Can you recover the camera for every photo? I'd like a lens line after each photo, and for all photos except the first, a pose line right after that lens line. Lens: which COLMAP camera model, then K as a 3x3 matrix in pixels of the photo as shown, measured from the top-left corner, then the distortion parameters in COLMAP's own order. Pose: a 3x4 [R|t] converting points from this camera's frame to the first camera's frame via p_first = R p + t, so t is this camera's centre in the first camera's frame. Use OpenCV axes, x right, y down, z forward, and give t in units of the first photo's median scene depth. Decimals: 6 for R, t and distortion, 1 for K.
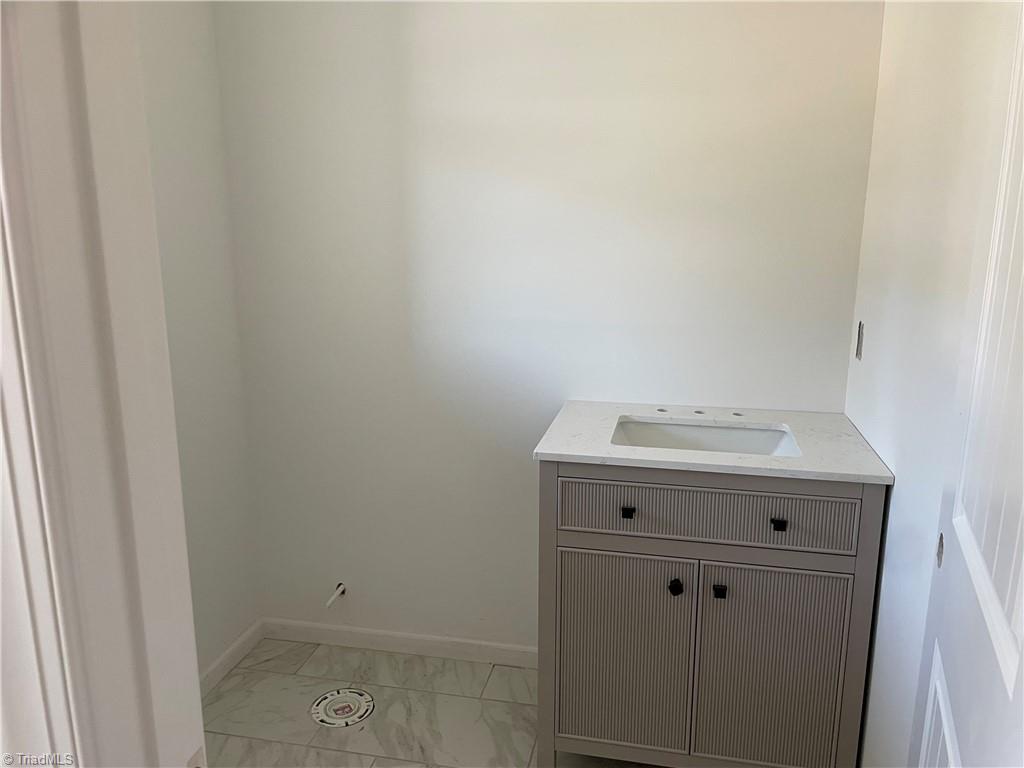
lens RADIAL K [[778.5, 0, 512.0], [0, 778.5, 384.0], [0, 0, 1]] dist [0.088715, -0.123103]
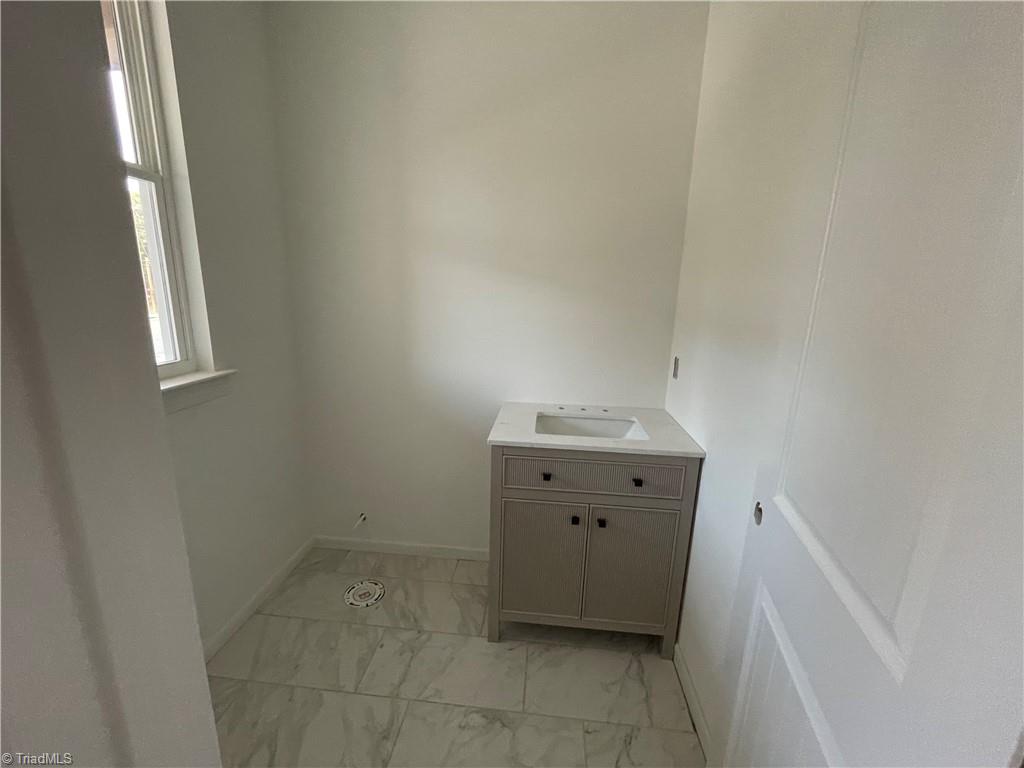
lens RADIAL K [[420.7, 0, 512.0], [0, 420.7, 384.0], [0, 0, 1]] dist [-0.001556, 0.000319]
pose [[0.992440, -0.001295, 0.122728, -0.022835], [0.000039, 0.999948, 0.010236, -0.028089], [-0.122735, -0.010154, 0.992388, 0.127144]]
